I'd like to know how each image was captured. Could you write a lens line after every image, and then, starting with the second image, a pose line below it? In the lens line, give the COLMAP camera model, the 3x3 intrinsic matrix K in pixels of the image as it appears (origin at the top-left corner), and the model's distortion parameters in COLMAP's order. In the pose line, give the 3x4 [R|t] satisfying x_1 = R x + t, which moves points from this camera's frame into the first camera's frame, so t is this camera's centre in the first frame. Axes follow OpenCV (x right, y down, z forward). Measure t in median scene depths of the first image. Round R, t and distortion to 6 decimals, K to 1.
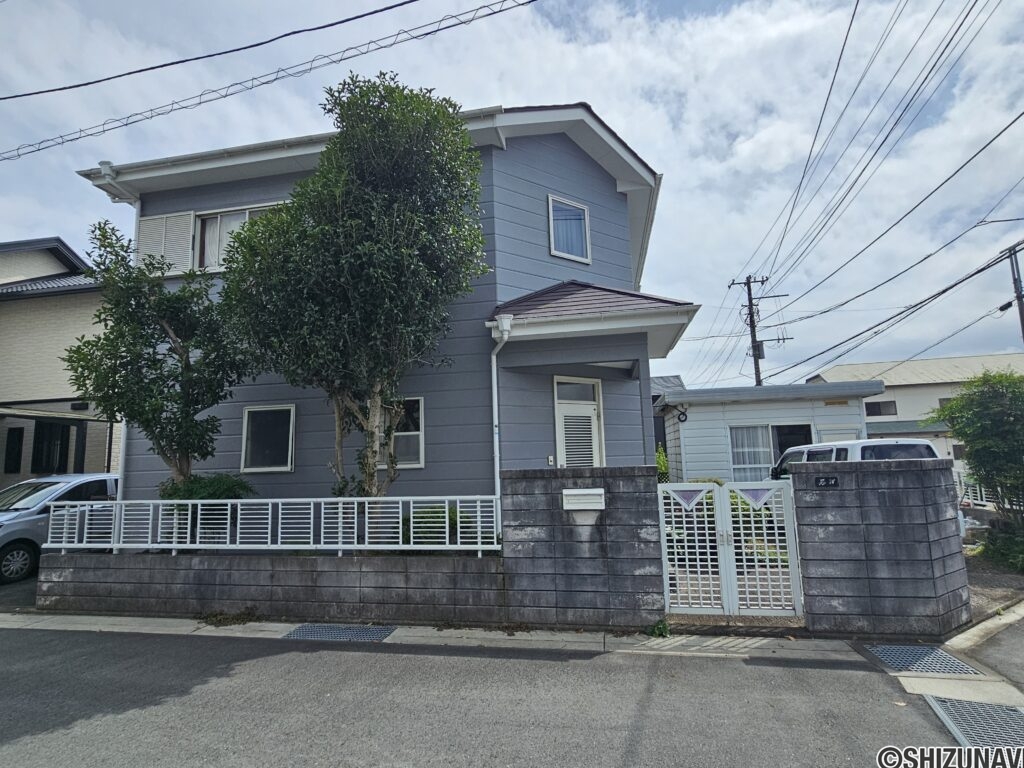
lens RADIAL K [[519.2, 0, 512.0], [0, 519.2, 384.0], [0, 0, 1]] dist [-0.001494, 0.001208]
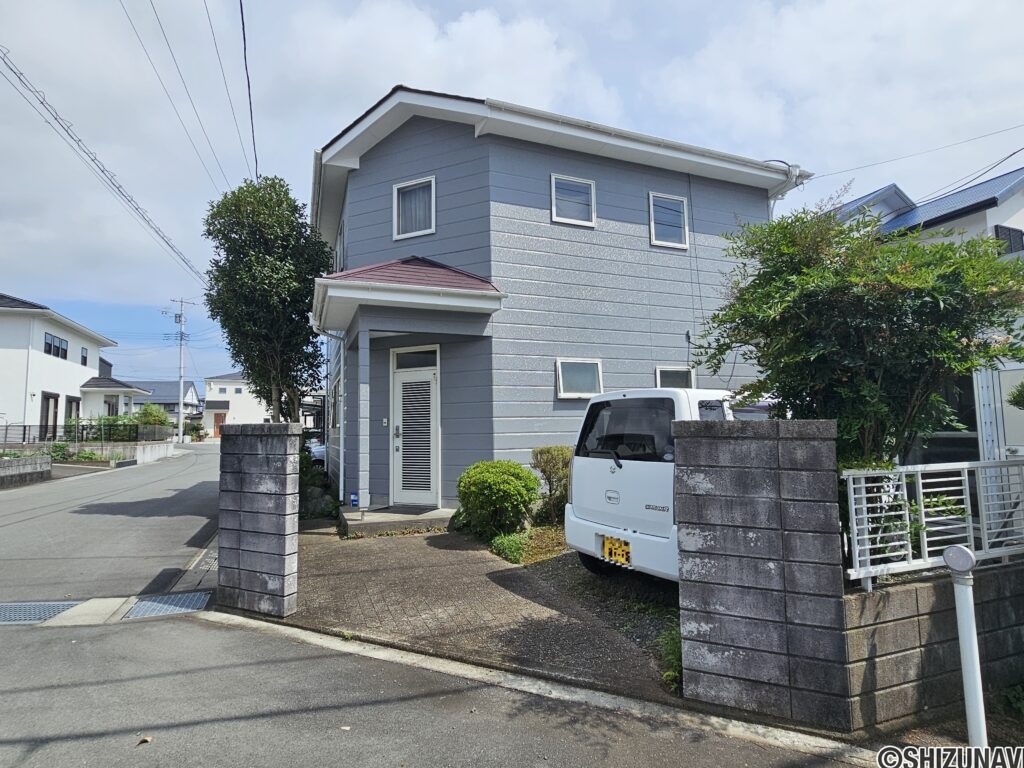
lens RADIAL K [[519.2, 0, 512.0], [0, 519.2, 384.0], [0, 0, 1]] dist [-0.001494, 0.001208]
pose [[0.546108, -0.053892, -0.835979, 1.673651], [0.117708, 0.992965, 0.012881, 0.110094], [0.829404, -0.105436, 0.548609, 0.827359]]
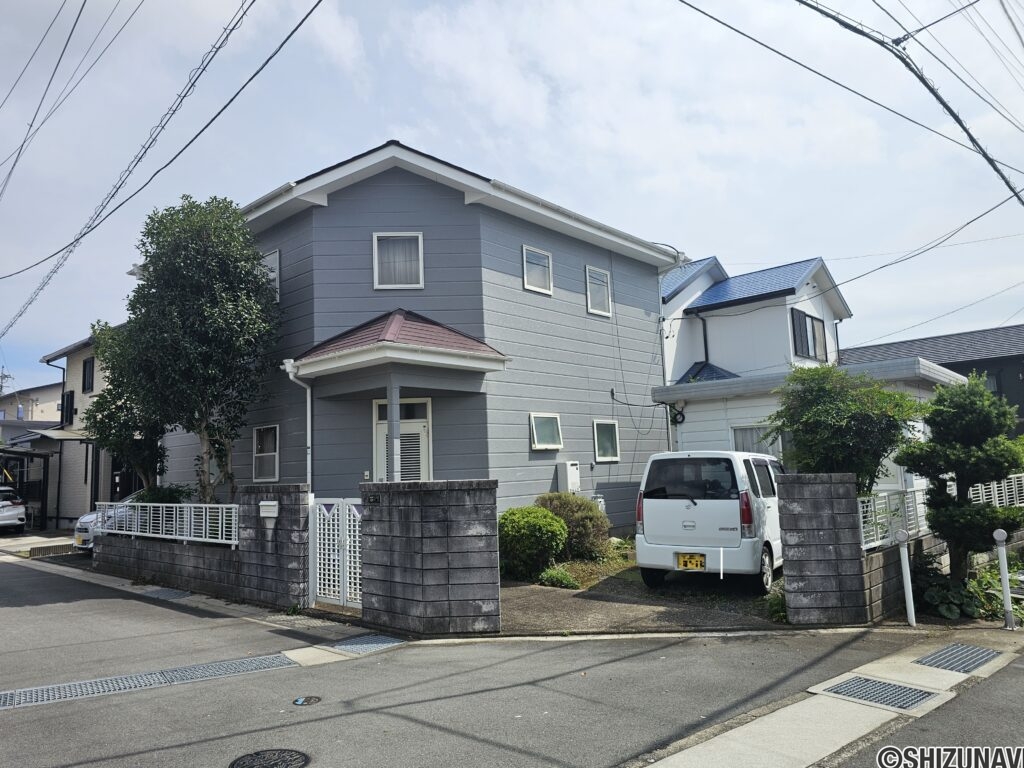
lens RADIAL K [[672.9, 0, 512.0], [0, 672.9, 384.0], [0, 0, 1]] dist [0.100128, -0.153185]
pose [[0.856419, -0.064439, -0.512245, 1.547024], [0.083736, 0.996380, 0.014656, -0.066464], [0.509446, -0.055445, 0.858715, -0.148920]]
